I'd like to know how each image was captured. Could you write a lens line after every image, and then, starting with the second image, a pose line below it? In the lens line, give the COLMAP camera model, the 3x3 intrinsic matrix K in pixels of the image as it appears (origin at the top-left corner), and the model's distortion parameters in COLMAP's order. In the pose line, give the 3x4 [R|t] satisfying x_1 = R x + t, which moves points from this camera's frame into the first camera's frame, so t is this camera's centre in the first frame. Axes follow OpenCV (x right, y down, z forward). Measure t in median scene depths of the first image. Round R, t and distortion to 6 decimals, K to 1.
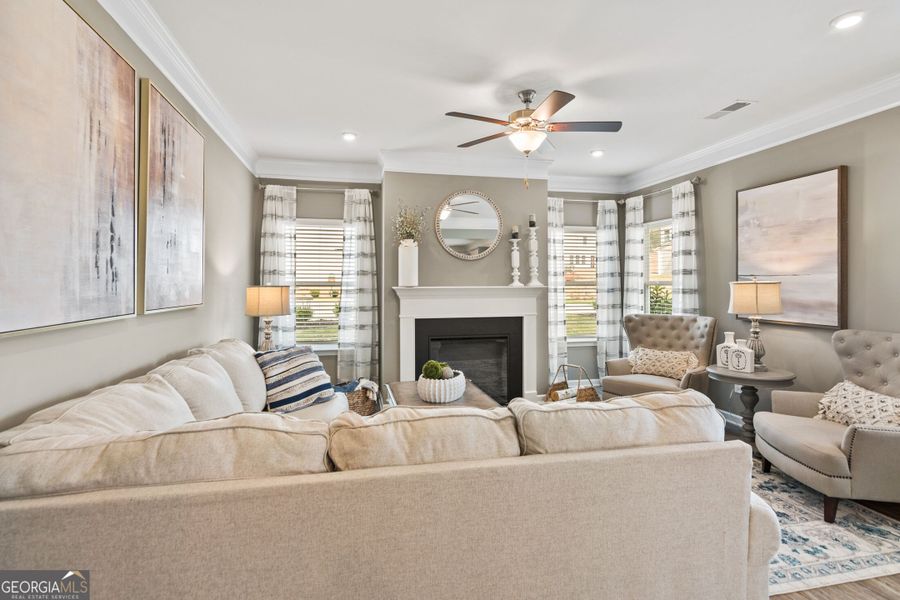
lens RADIAL K [[440.4, 0, 451.7], [0, 440.4, 281.5], [0, 0, 1]] dist [-0.003617, 0.002824]
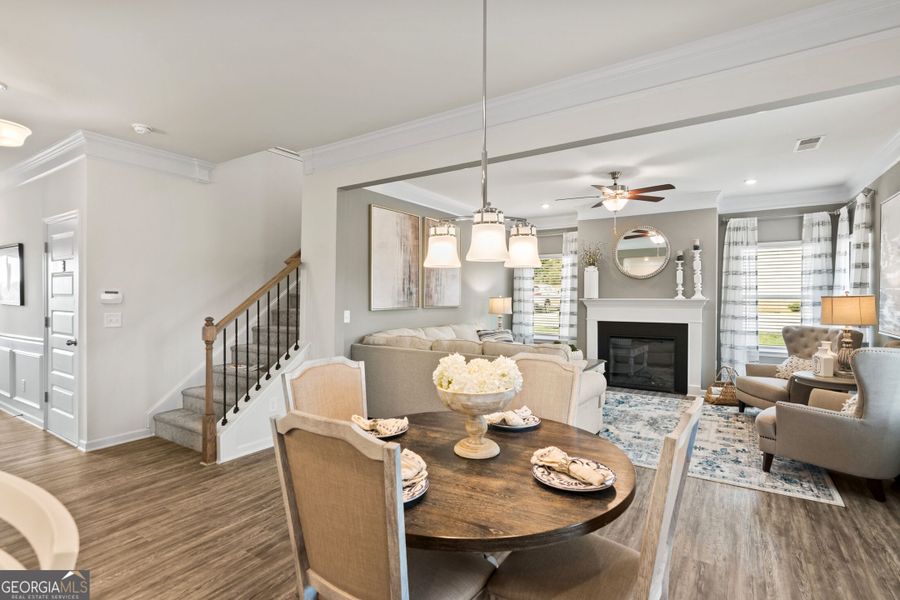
lens RADIAL K [[440.4, 0, 448.2], [0, 440.4, 303.9], [0, 0, 1]] dist [-0.003617, 0.002824]
pose [[0.699710, 0.014847, -0.714273, 0.790505], [0.001465, 0.999752, 0.022217, -0.004977], [0.714426, -0.016592, 0.699515, -0.455882]]
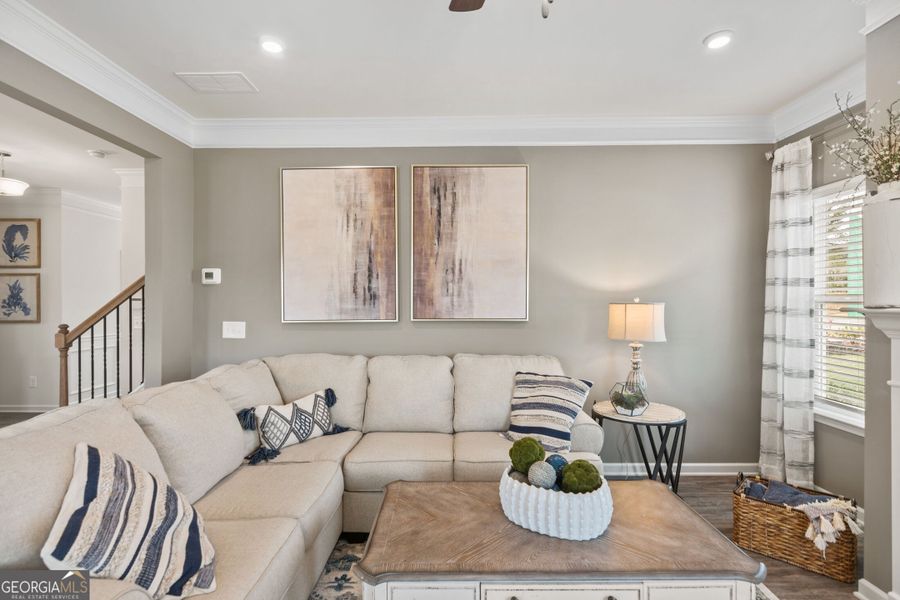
lens RADIAL K [[440.4, 0, 445.1], [0, 440.4, 300.8], [0, 0, 1]] dist [-0.003617, 0.002824]
pose [[-0.225376, 0.003446, -0.974266, 0.470770], [0.011366, 0.999935, 0.000907, 0.002438], [0.974205, -0.010869, -0.225401, 0.909677]]
